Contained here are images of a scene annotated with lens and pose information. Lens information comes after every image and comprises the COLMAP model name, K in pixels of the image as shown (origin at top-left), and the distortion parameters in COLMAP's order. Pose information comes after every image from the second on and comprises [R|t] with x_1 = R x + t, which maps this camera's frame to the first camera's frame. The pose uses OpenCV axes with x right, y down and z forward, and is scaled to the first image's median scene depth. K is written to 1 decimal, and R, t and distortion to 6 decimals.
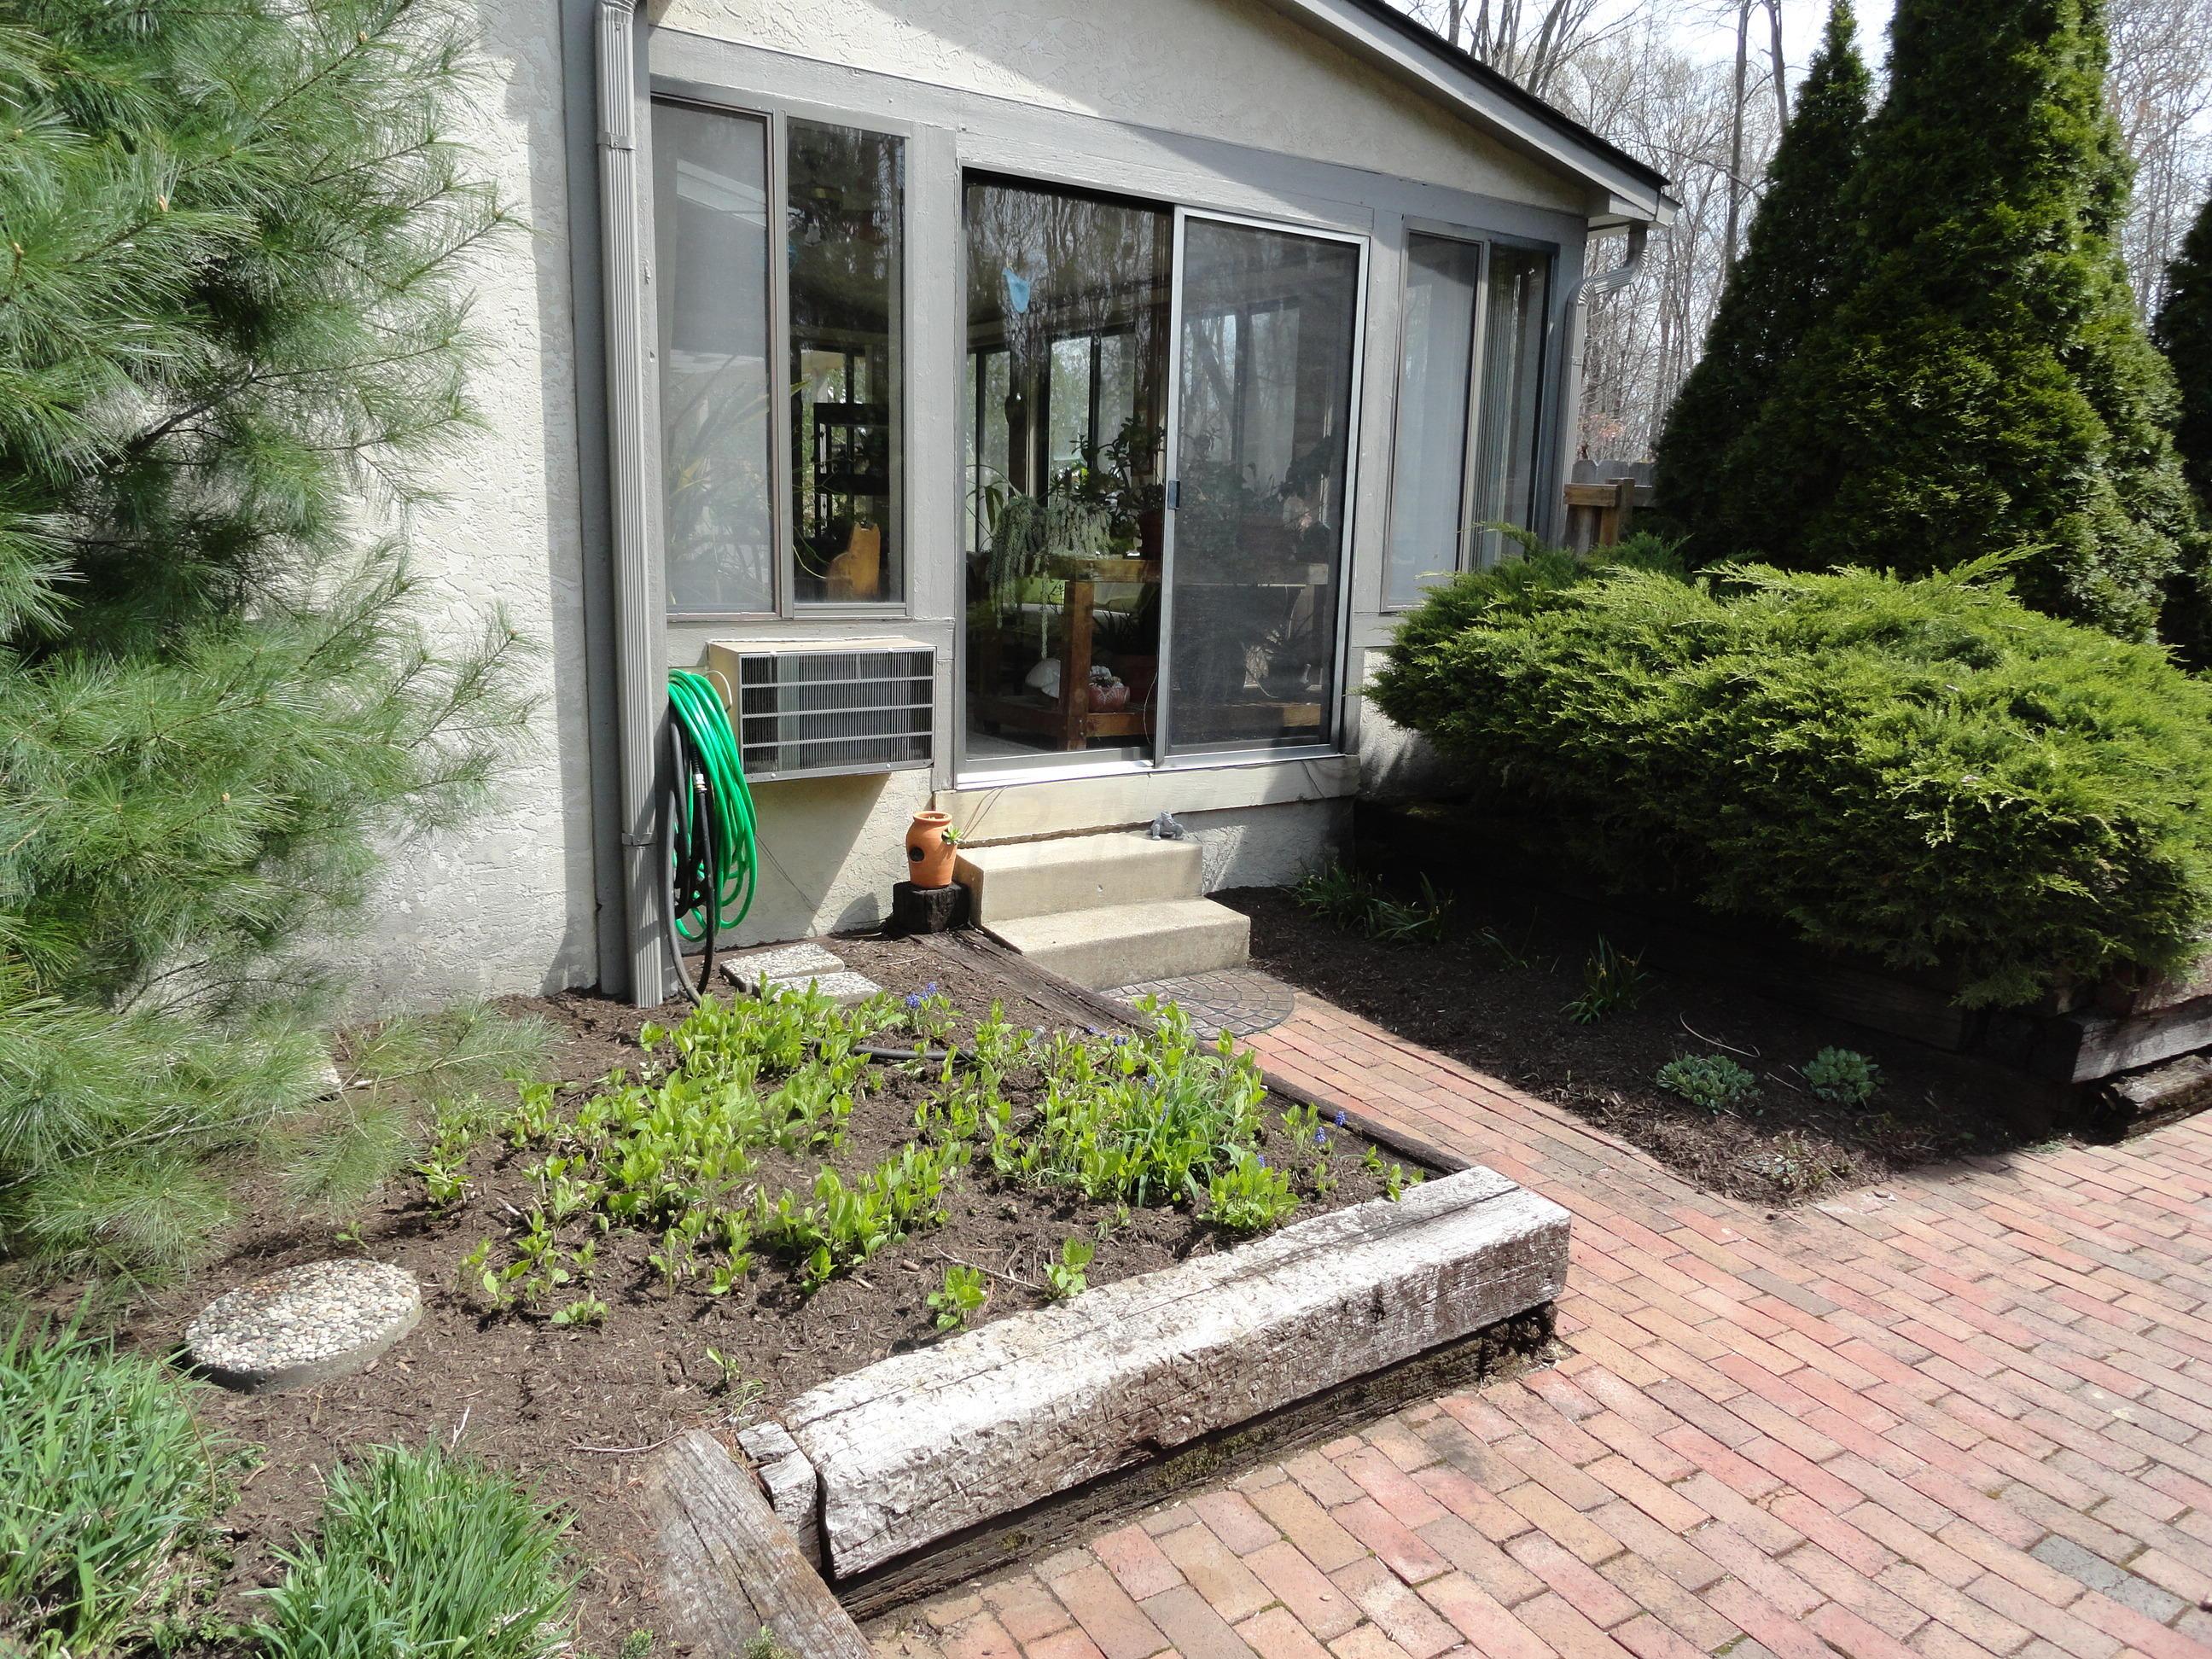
lens RADIAL K [[1514.8, 0, 1103.0], [0, 1514.8, 824.5], [0, 0, 1]] dist [-0.004708, -0.000734]
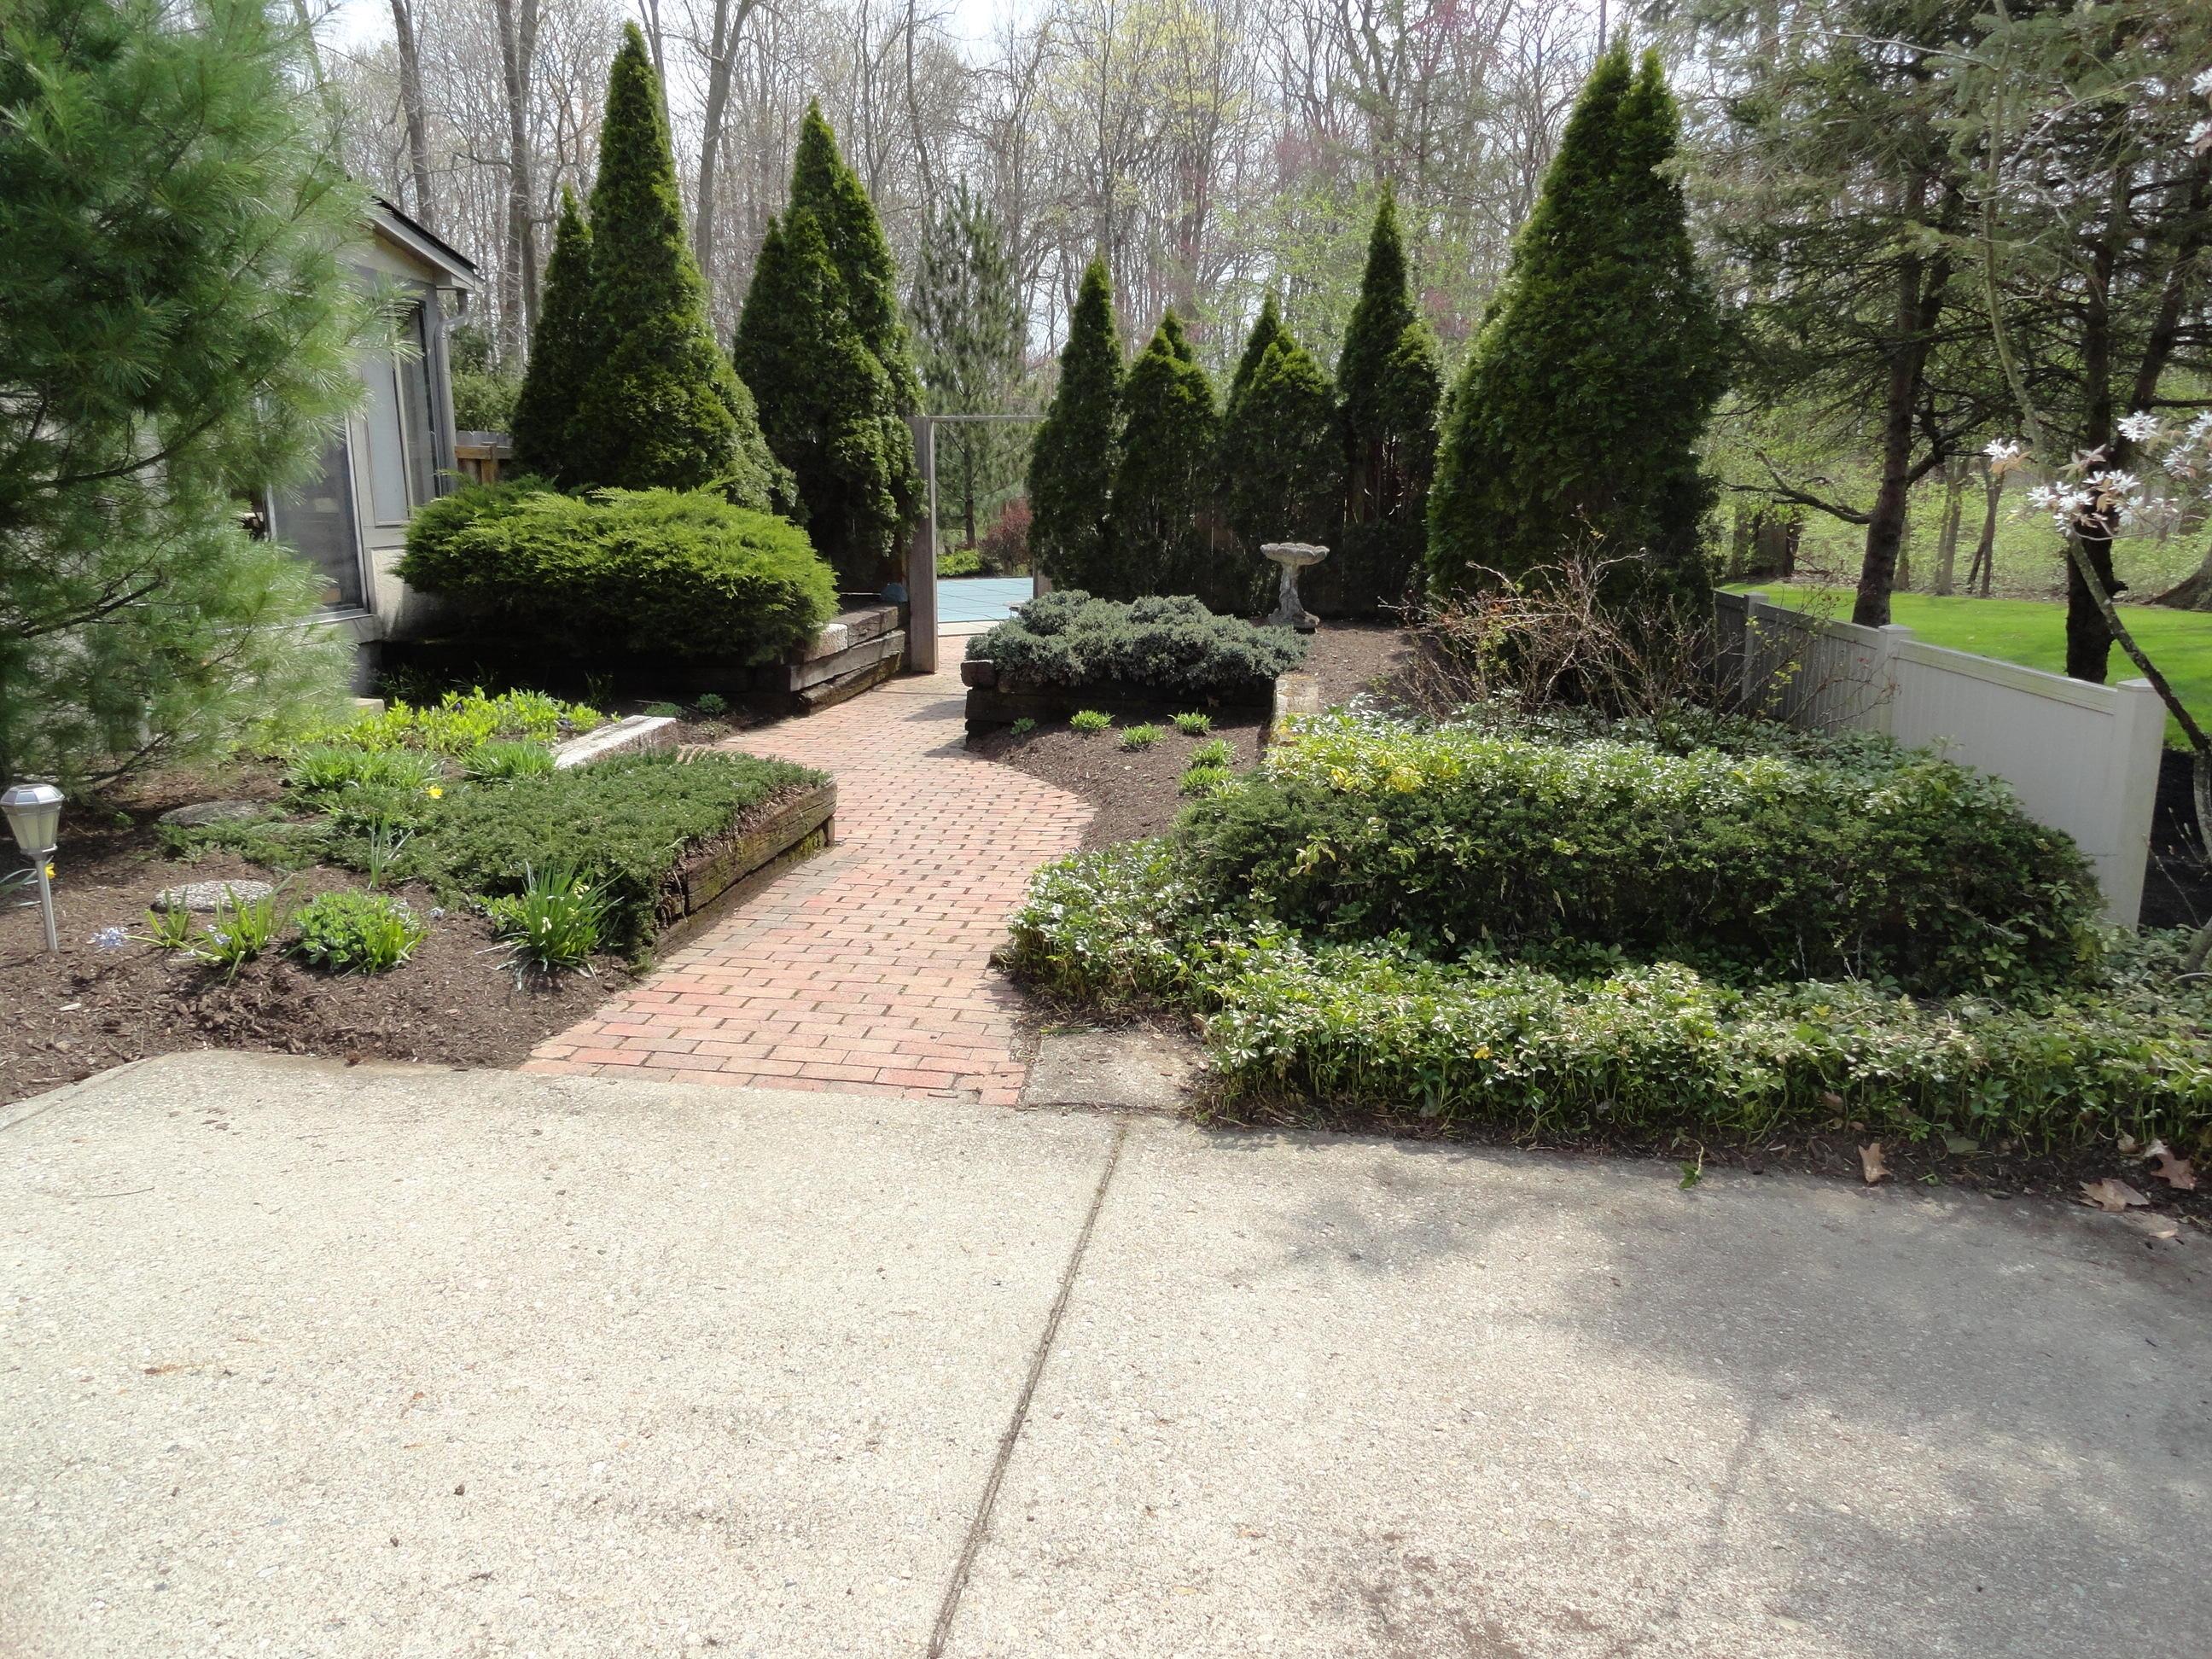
lens RADIAL K [[1514.8, 0, 1102.8], [0, 1514.8, 829.2], [0, 0, 1]] dist [-0.004708, -0.000734]
pose [[0.632026, -0.195149, 0.749973, -0.779420], [0.163502, 0.979568, 0.117102, 0.150996], [-0.757502, 0.048610, 0.651020, -0.824732]]
